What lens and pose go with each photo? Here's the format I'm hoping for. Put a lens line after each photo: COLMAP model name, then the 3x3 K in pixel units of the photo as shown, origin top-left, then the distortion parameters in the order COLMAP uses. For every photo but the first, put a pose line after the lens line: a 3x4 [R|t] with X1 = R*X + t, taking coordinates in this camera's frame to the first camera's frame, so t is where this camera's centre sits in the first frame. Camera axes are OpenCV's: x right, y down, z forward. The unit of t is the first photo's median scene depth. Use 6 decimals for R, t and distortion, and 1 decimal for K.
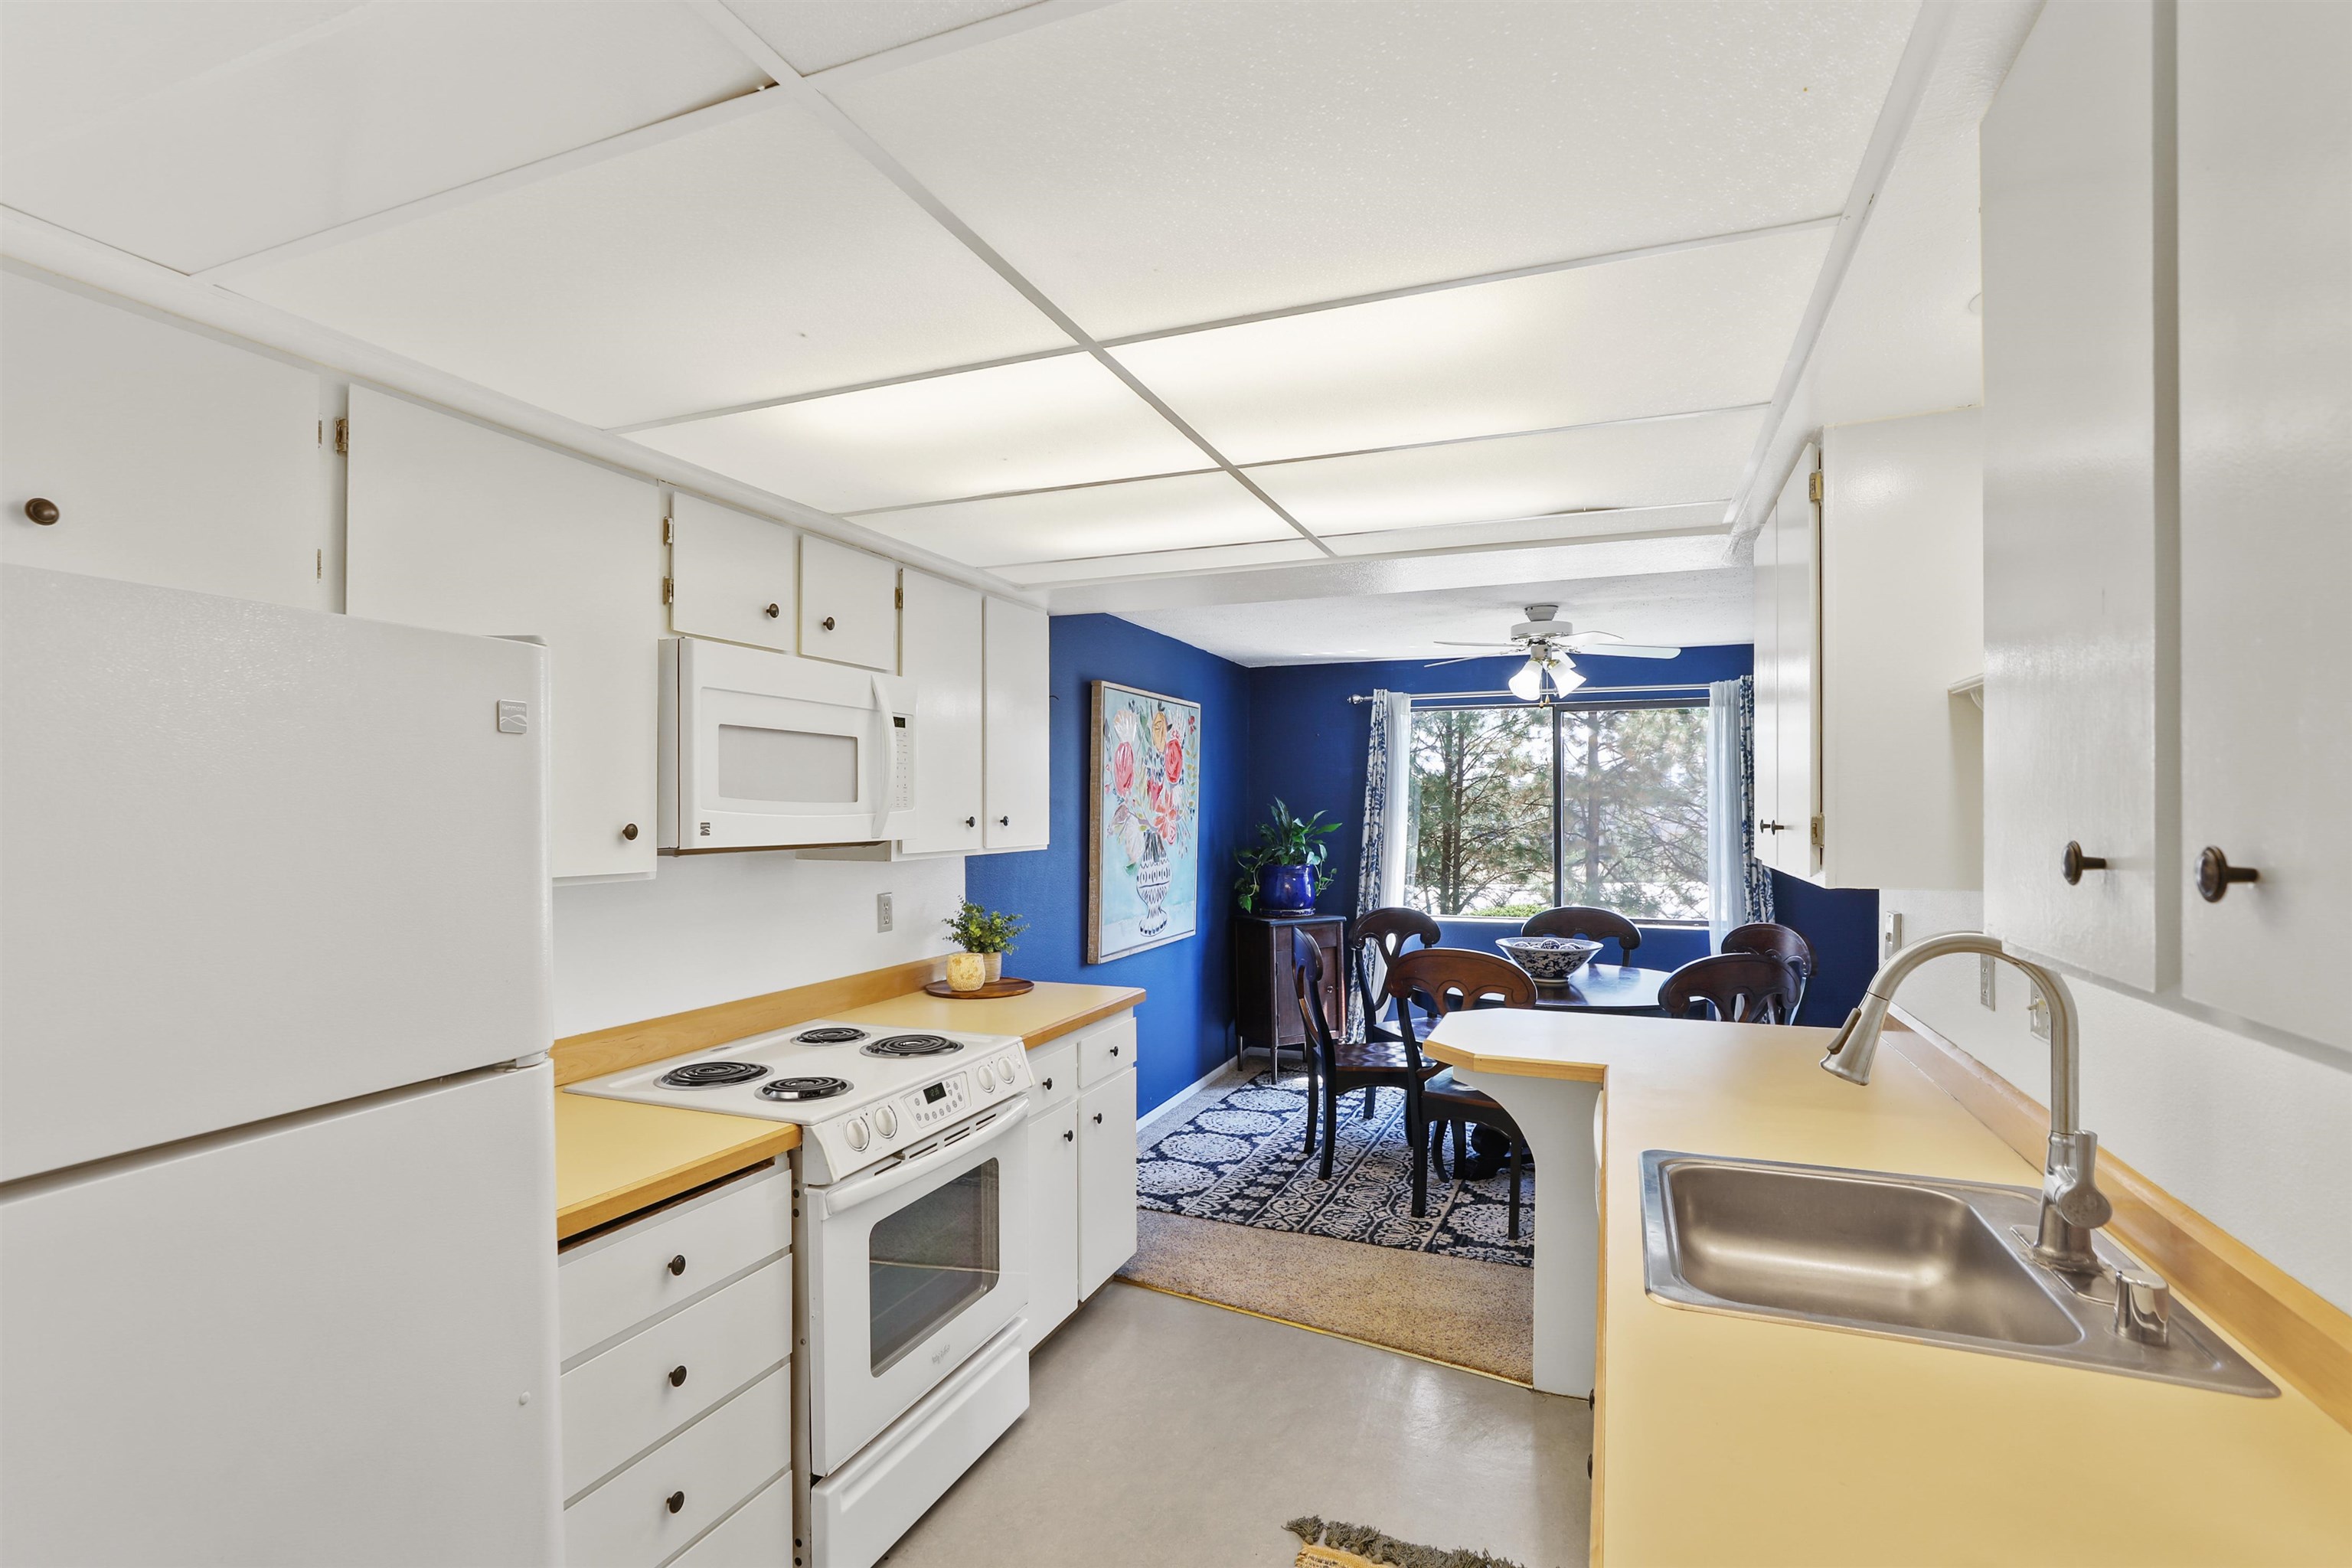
lens RADIAL K [[1096.2, 0, 1113.7], [0, 1096.2, 807.4], [0, 0, 1]] dist [-0.019407, 0.007697]
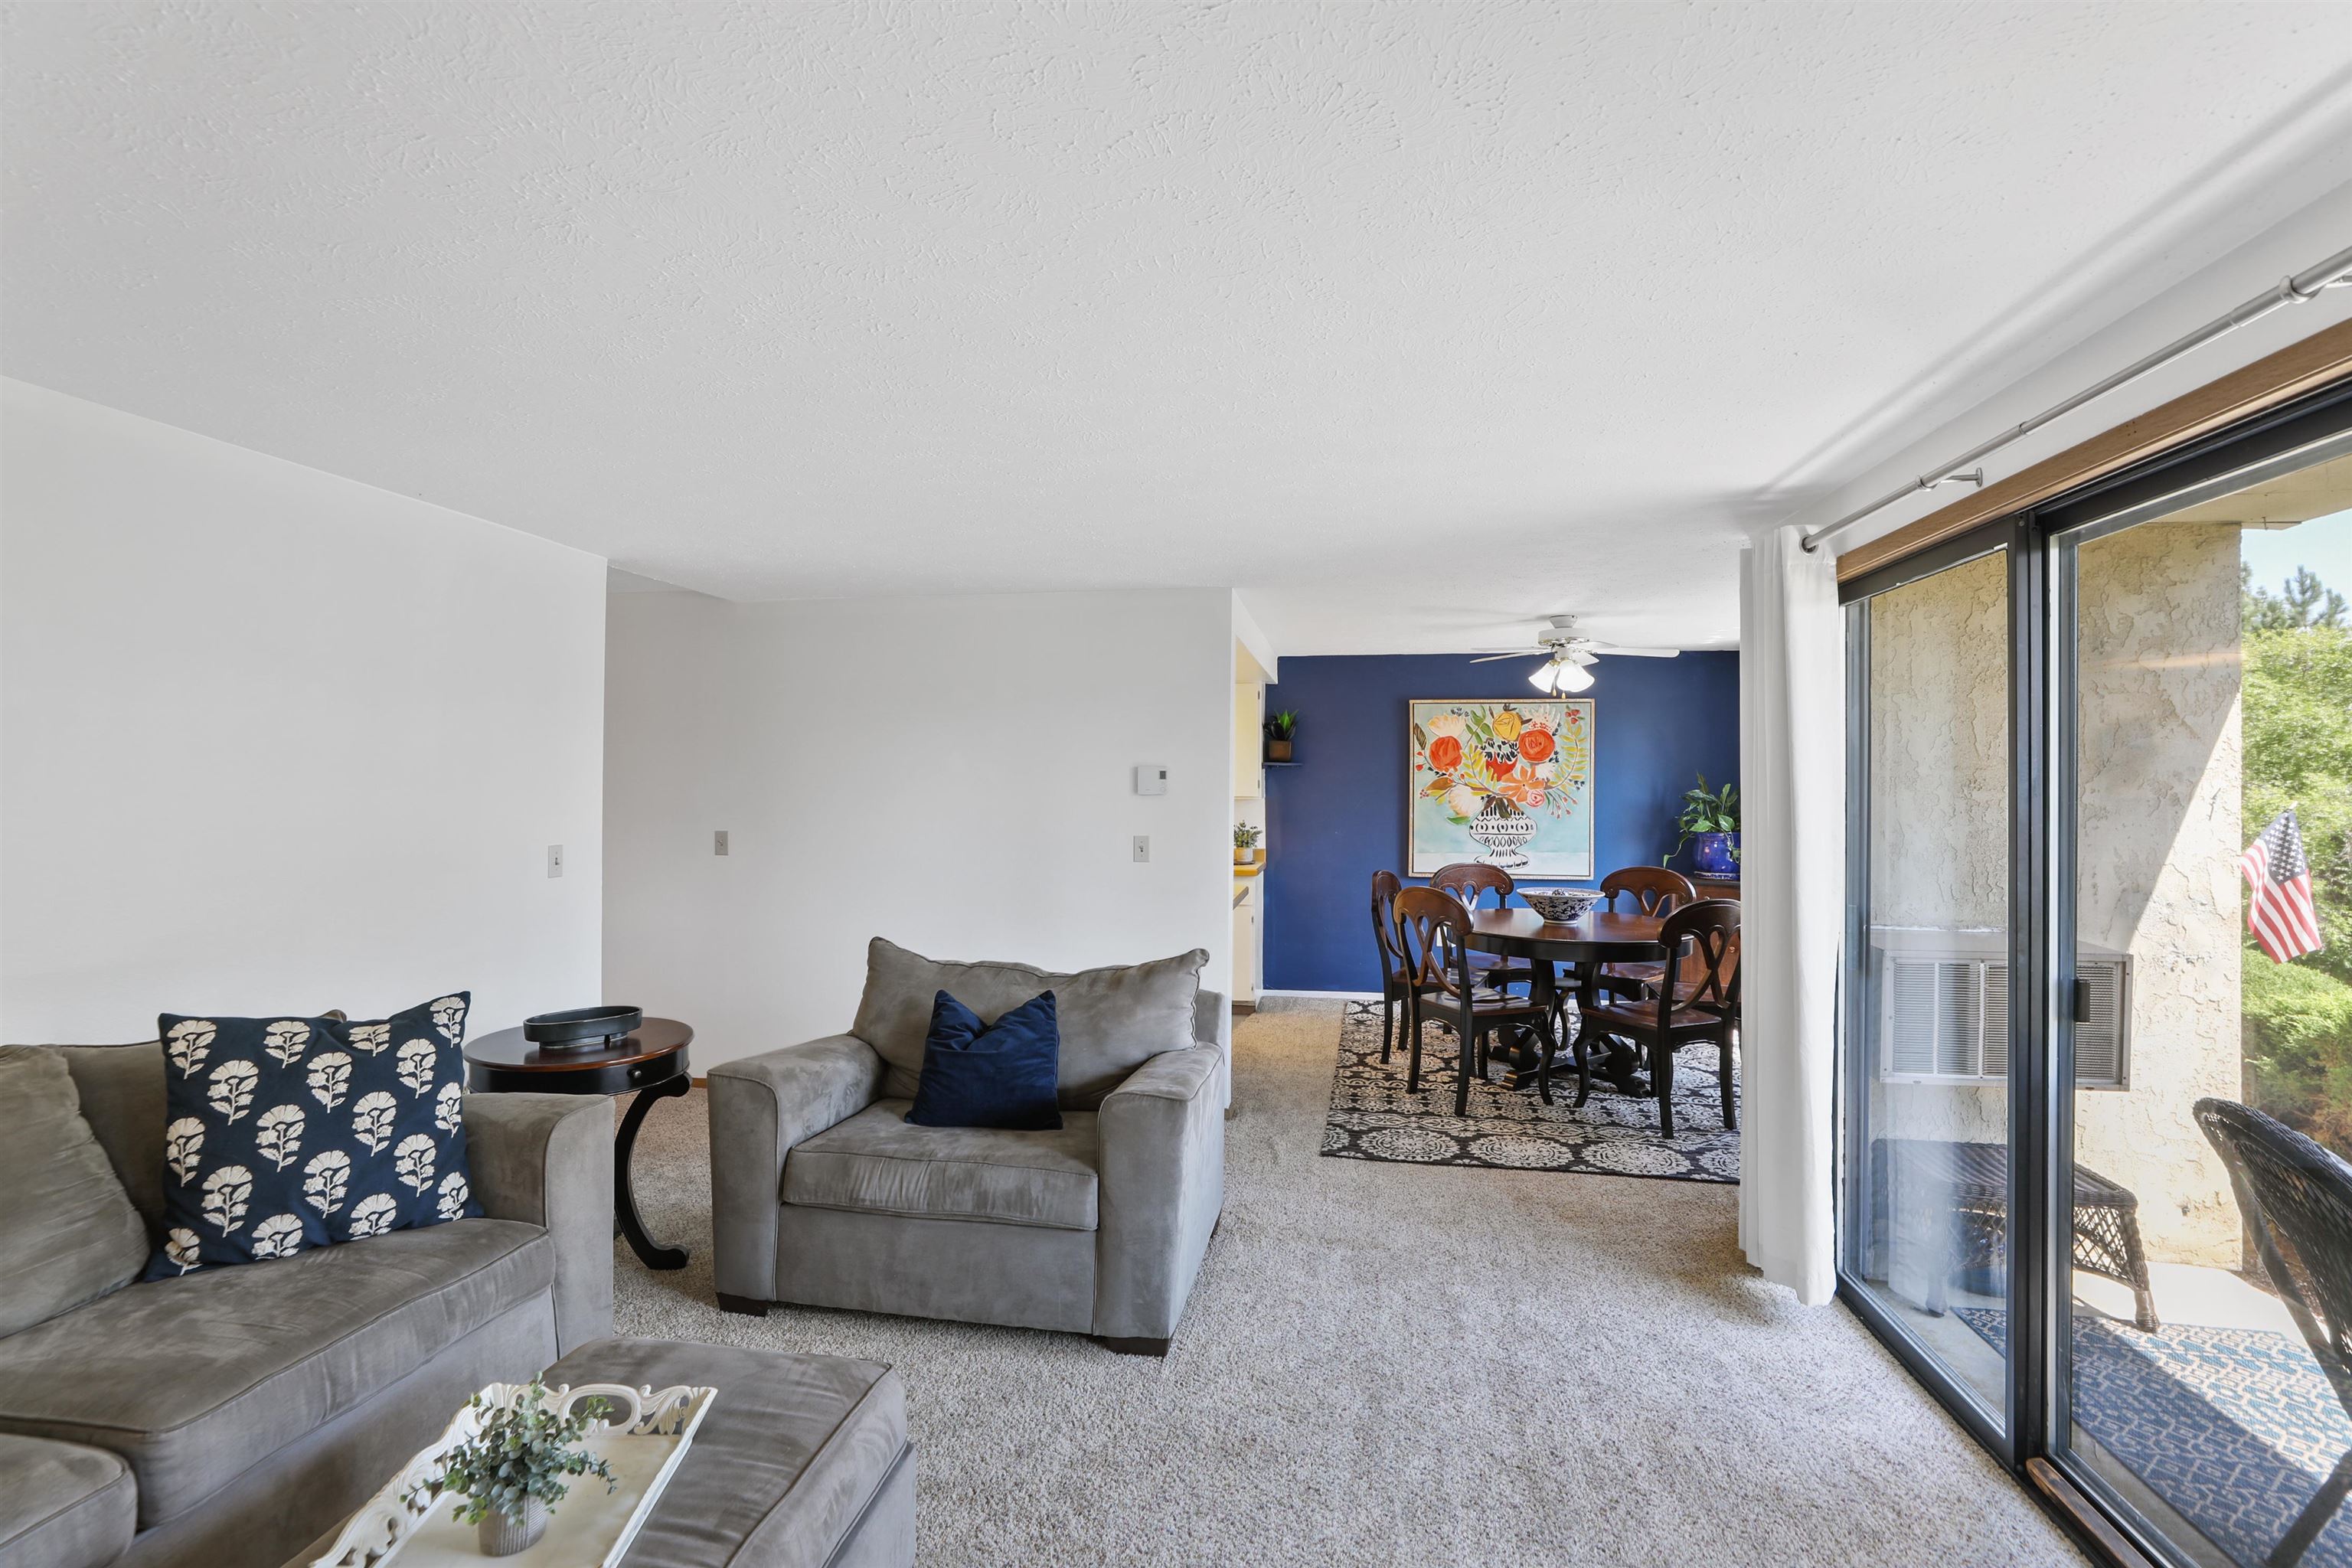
lens RADIAL K [[1096.2, 0, 1176.9], [0, 1096.2, 769.1], [0, 0, 1]] dist [-0.019407, 0.007697]
pose [[0.230293, -0.006929, -0.973097, 2.254096], [-0.004272, 0.999958, -0.008131, -0.000517], [0.973112, 0.006029, 0.230254, 0.460728]]
